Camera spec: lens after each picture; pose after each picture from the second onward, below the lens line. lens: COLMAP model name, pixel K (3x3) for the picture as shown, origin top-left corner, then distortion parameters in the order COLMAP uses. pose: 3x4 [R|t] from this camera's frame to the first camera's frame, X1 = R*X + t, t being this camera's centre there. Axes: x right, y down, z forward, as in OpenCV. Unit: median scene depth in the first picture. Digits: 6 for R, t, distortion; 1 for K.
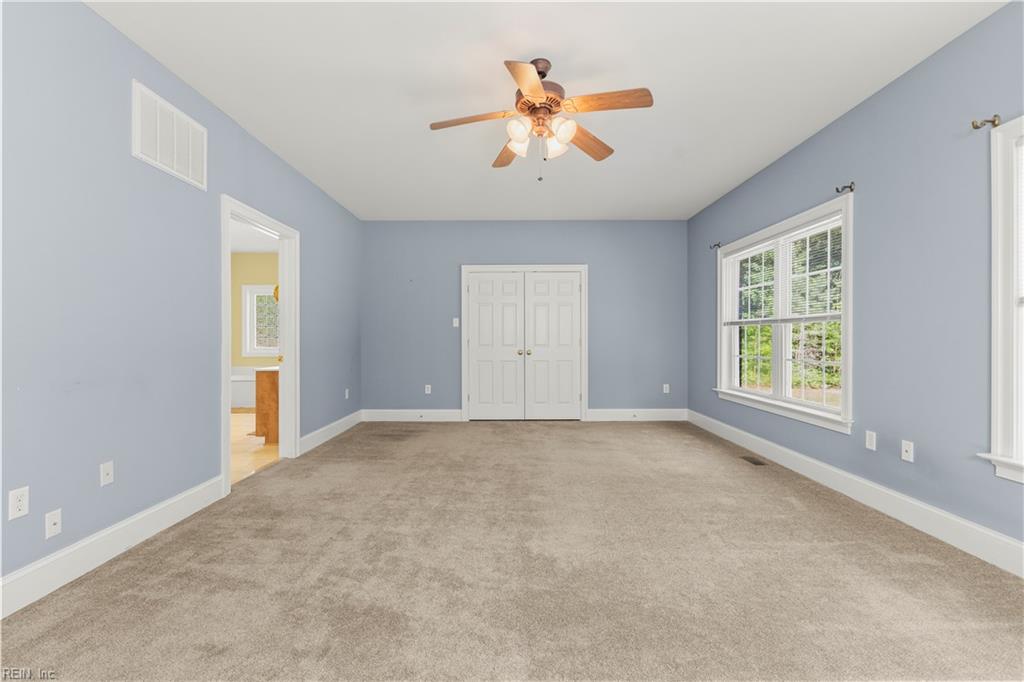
lens RADIAL K [[444.5, 0, 512.0], [0, 444.5, 341.0], [0, 0, 1]] dist [0.013828, 0.000070]
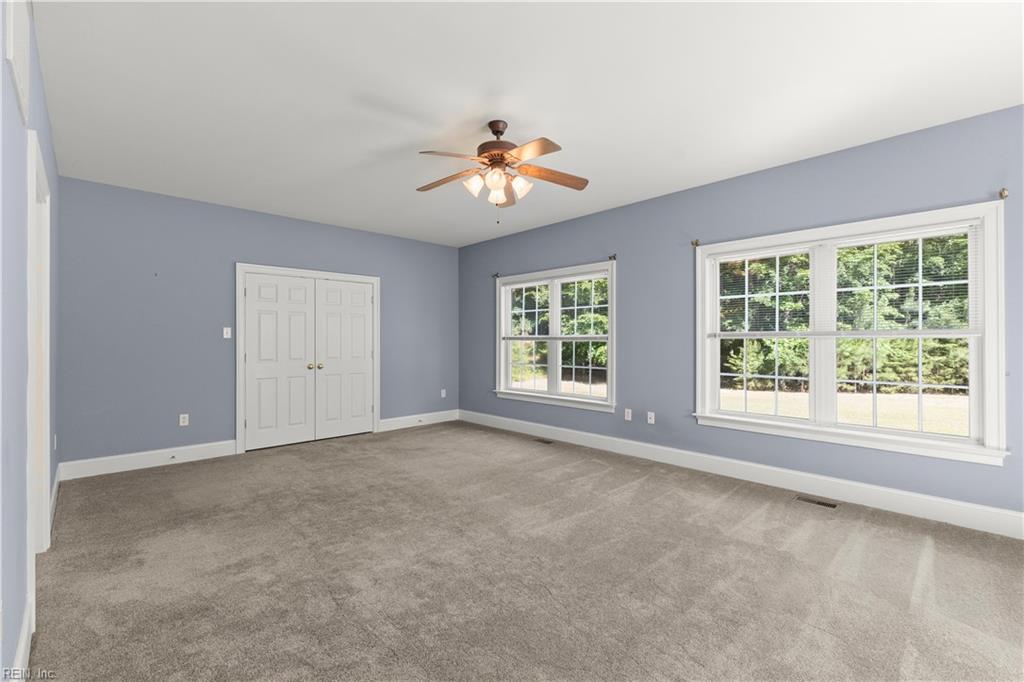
lens RADIAL K [[444.5, 0, 512.0], [0, 444.5, 341.0], [0, 0, 1]] dist [0.013828, 0.000070]
pose [[0.724162, 0.000932, 0.689630, -0.532918], [0.004242, 0.999974, -0.005806, -0.033461], [-0.689617, 0.007130, 0.724139, 0.098737]]
